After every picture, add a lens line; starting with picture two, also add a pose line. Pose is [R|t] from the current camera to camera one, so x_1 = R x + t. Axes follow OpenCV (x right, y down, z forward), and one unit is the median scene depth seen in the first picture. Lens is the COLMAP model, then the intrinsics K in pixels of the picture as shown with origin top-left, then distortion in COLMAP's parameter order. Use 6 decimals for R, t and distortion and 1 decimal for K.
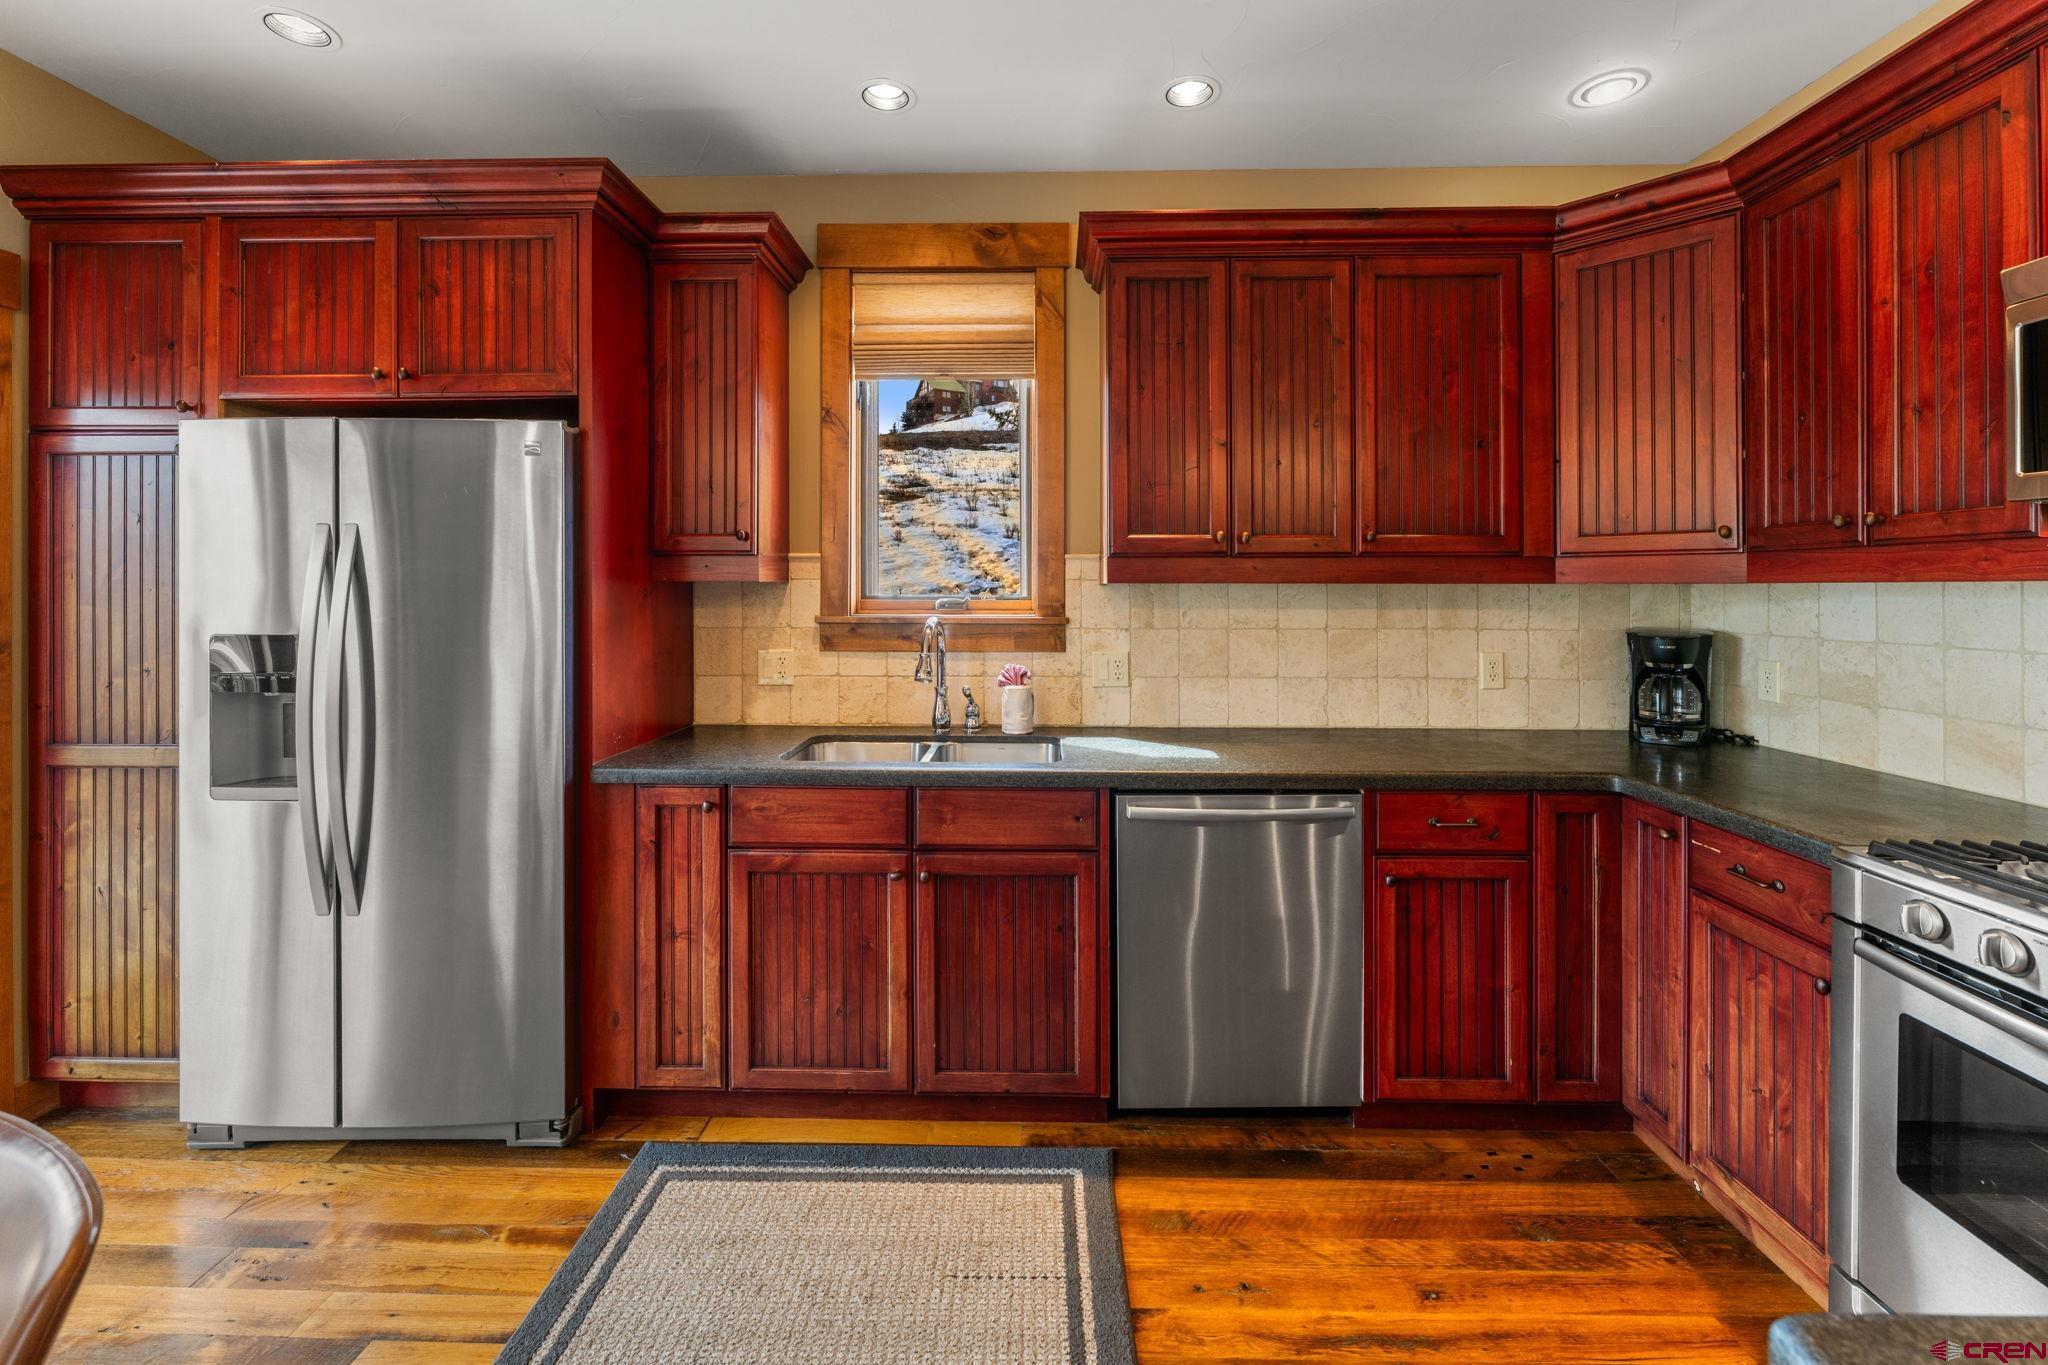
lens RADIAL K [[865.6, 0, 1021.6], [0, 865.6, 587.8], [0, 0, 1]] dist [-0.000375, -0.000322]
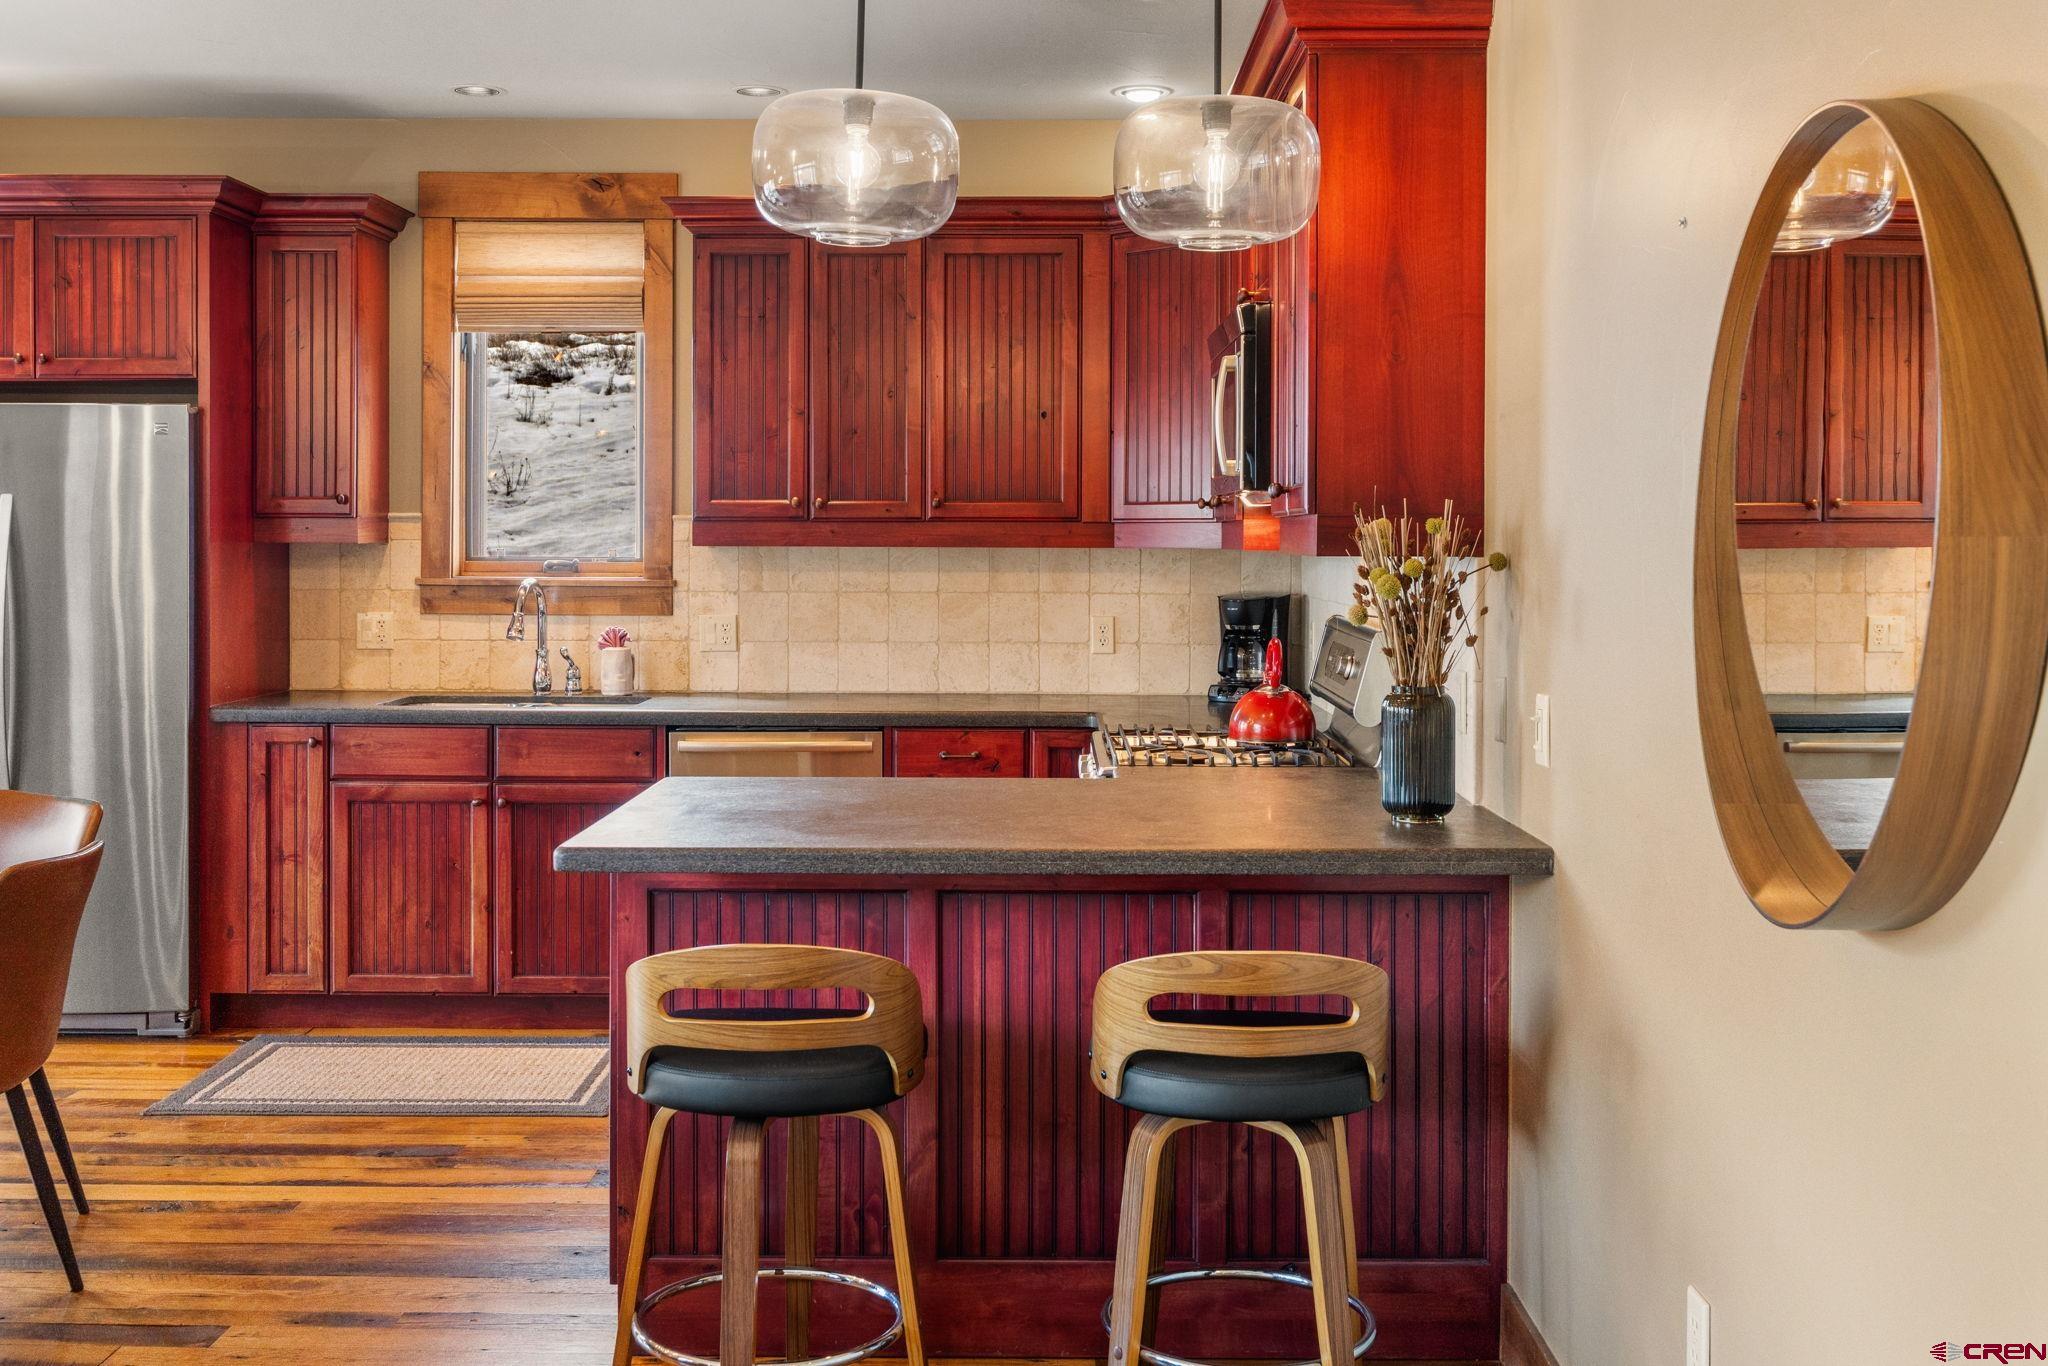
lens RADIAL K [[2190.0, 0, 1022.3], [0, 2190.0, 552.6], [0, 0, 1]] dist [0.003285, -0.000720]
pose [[0.999994, 0.003269, 0.001380, 0.539461], [-0.003277, 0.999977, 0.006005, -0.015584], [-0.001360, -0.006010, 0.999981, -1.792701]]
